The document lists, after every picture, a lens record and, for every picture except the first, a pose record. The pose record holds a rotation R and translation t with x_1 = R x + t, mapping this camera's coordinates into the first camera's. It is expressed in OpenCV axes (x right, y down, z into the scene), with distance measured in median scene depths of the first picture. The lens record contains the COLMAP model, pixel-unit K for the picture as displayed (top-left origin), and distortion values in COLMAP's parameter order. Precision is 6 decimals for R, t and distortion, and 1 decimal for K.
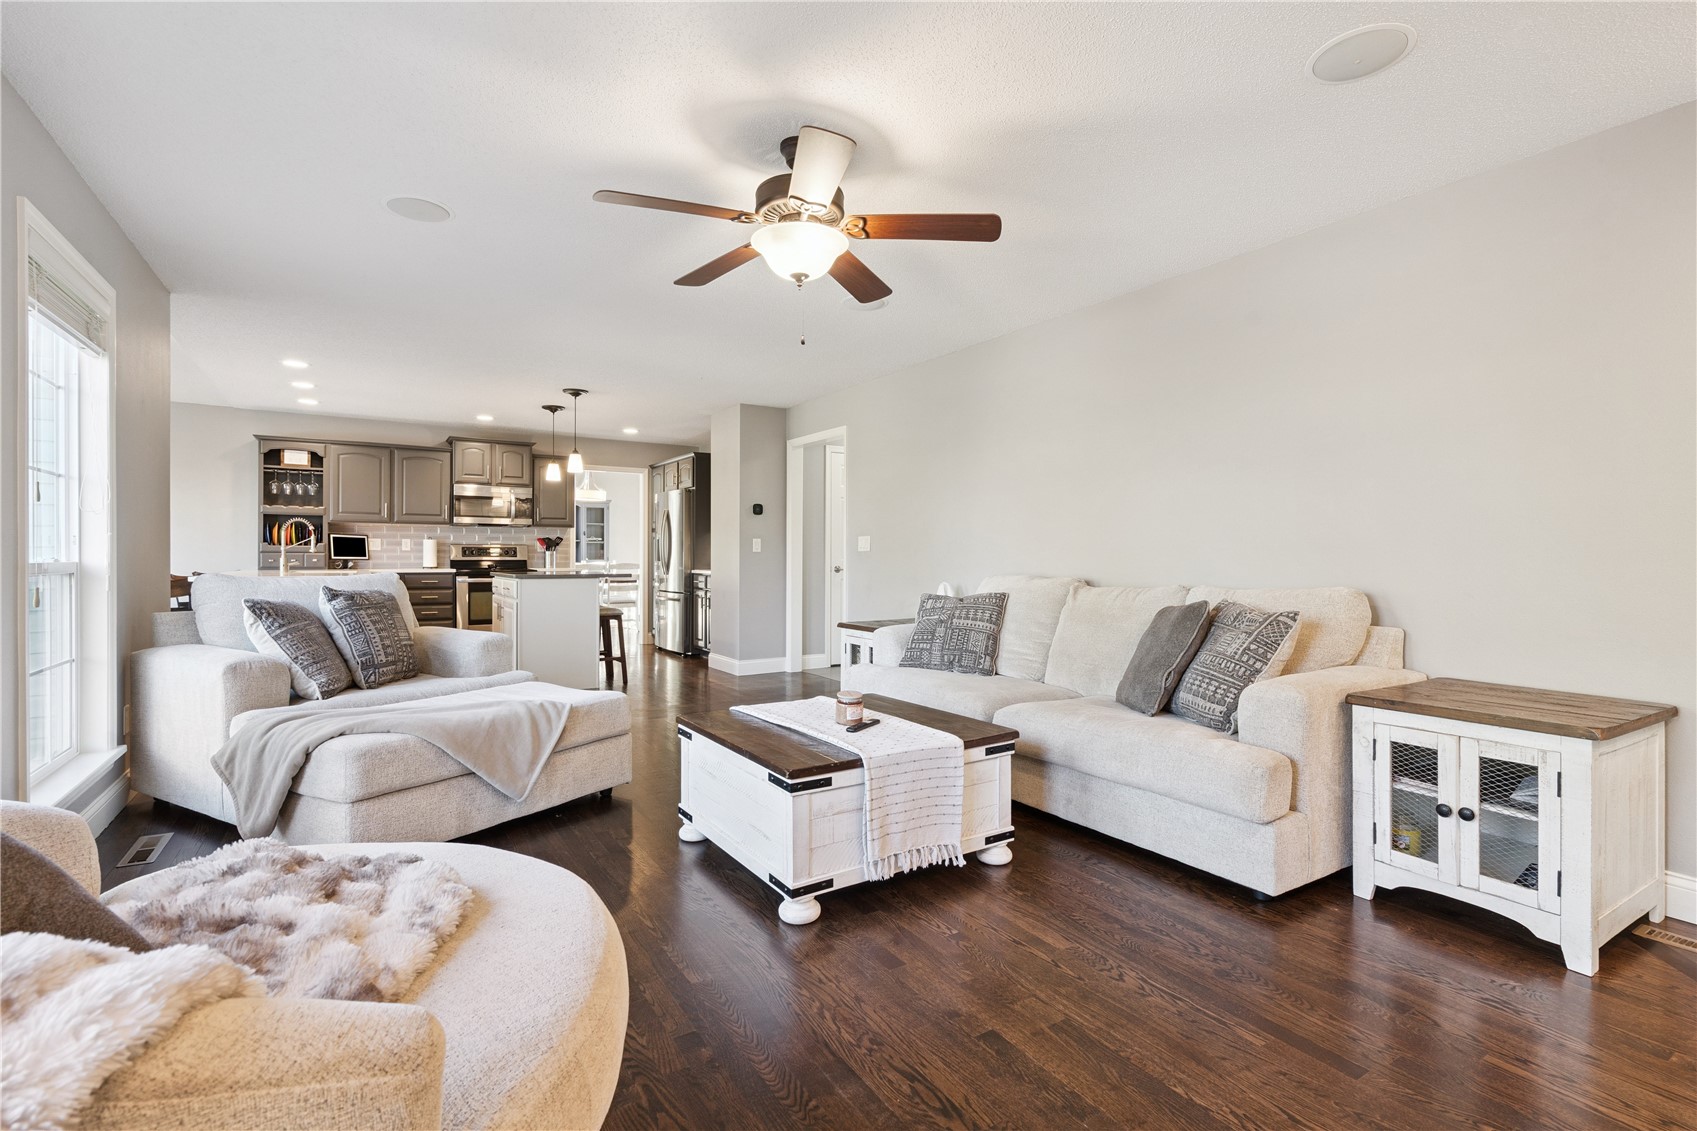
lens RADIAL K [[785.8, 0, 855.1], [0, 785.8, 560.8], [0, 0, 1]] dist [0.000069, 0.001019]
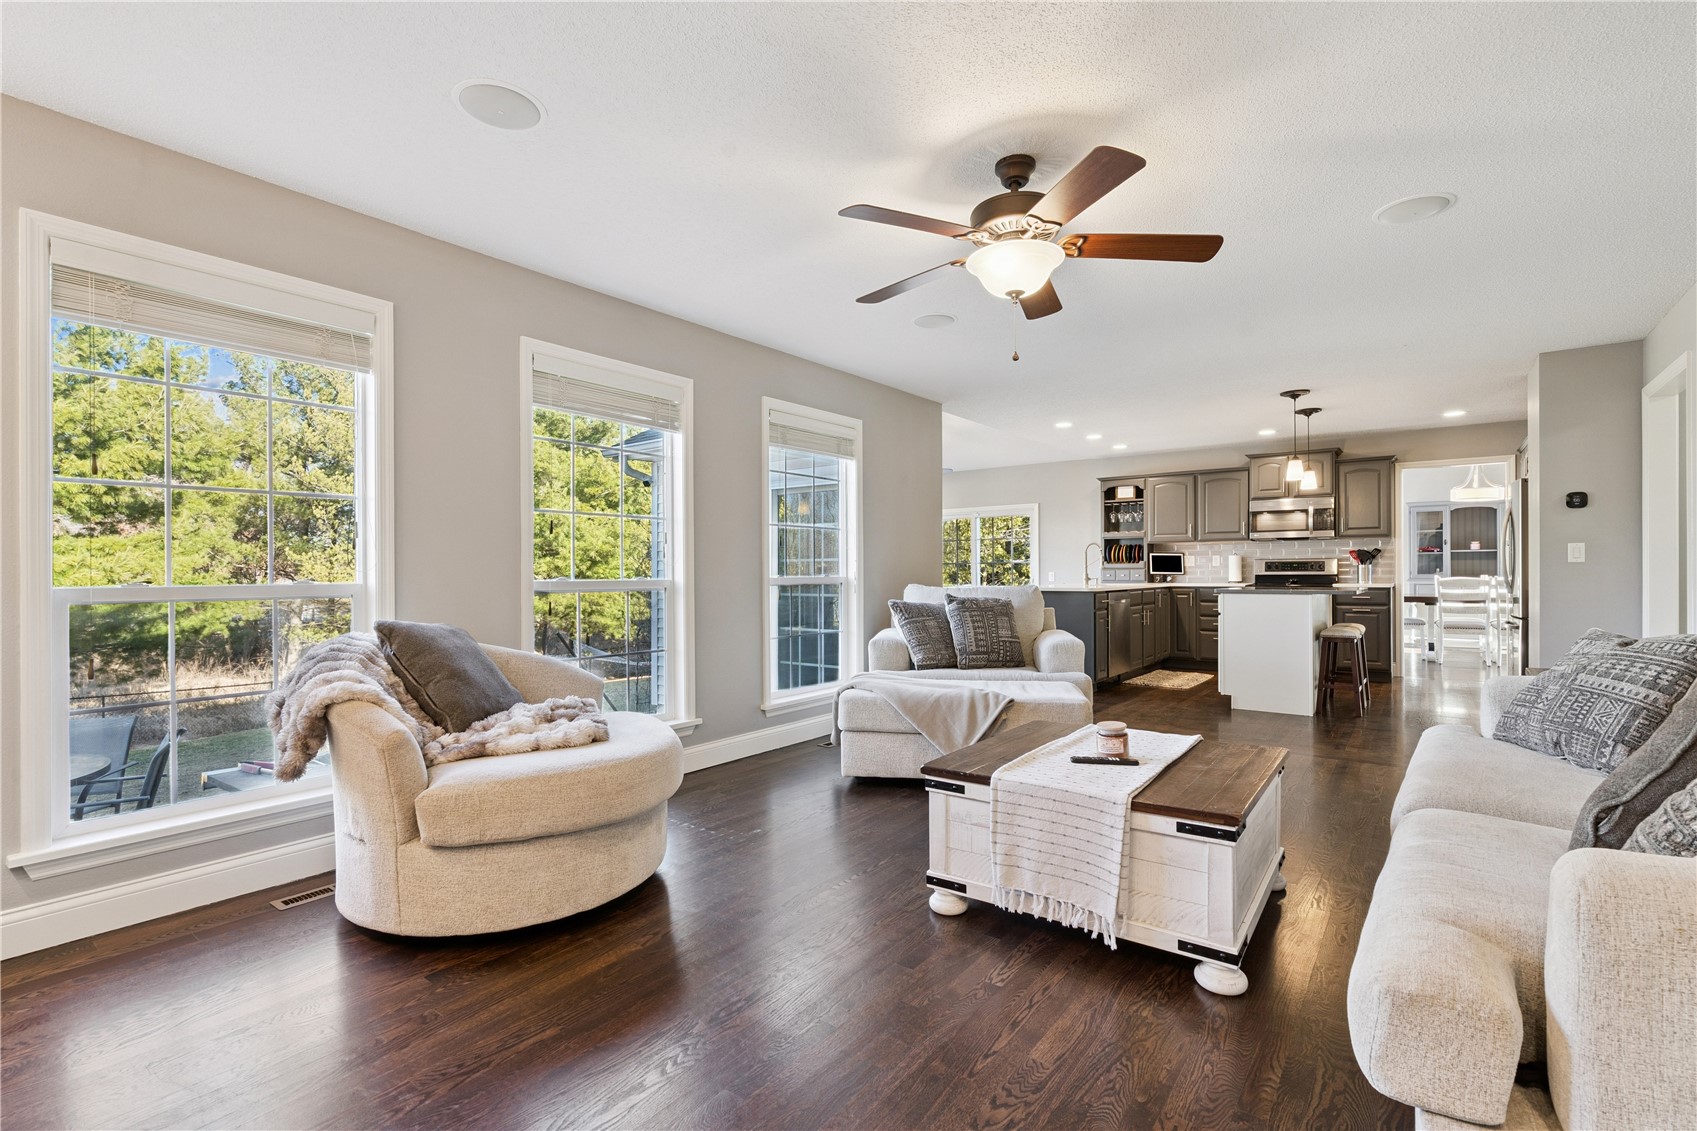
lens RADIAL K [[785.8, 0, 850.4], [0, 785.8, 570.9], [0, 0, 1]] dist [0.000069, 0.001019]
pose [[0.343562, -0.006395, -0.939108, 0.300573], [0.000402, 0.999978, -0.006662, 0.000378], [0.939130, 0.001912, 0.343557, 0.171629]]
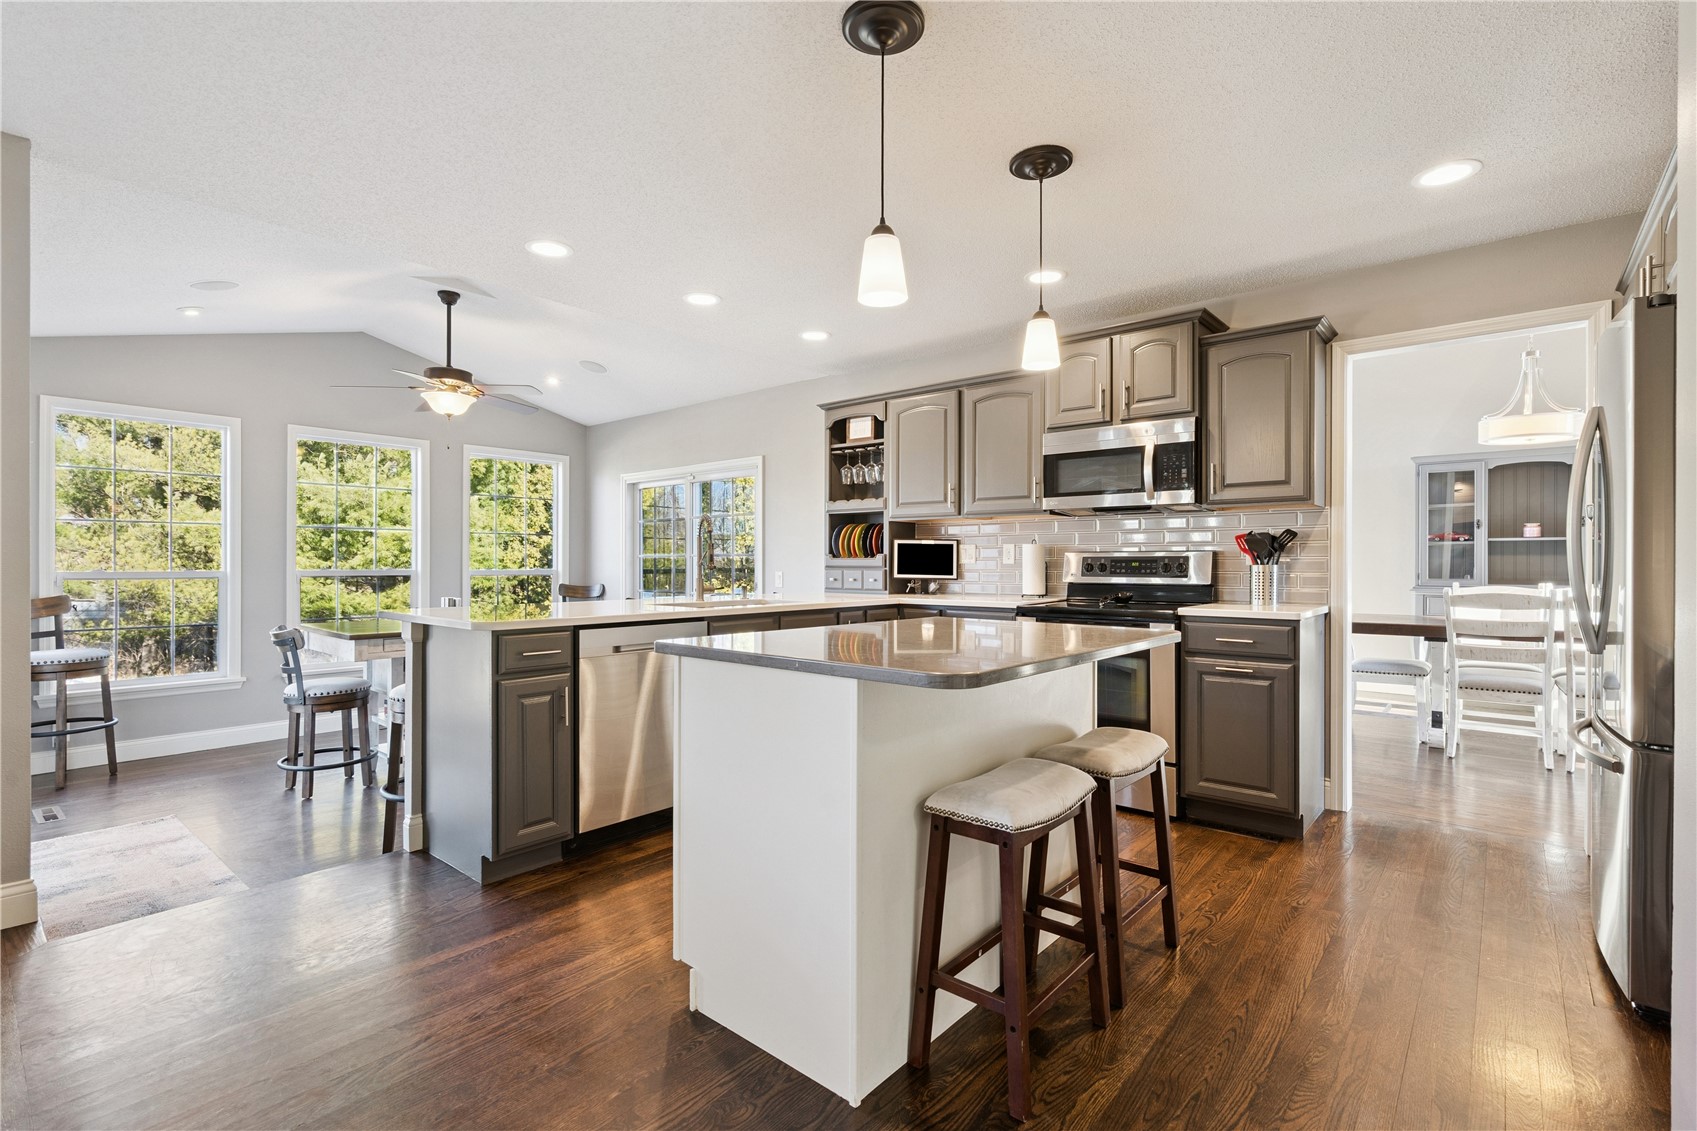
lens RADIAL K [[785.8, 0, 859.3], [0, 785.8, 568.1], [0, 0, 1]] dist [0.000069, 0.001019]
pose [[0.291045, 0.003280, -0.956704, -0.064800], [-0.006096, 0.999980, 0.001574, -0.011878], [0.956690, 0.005374, 0.291059, 0.808846]]
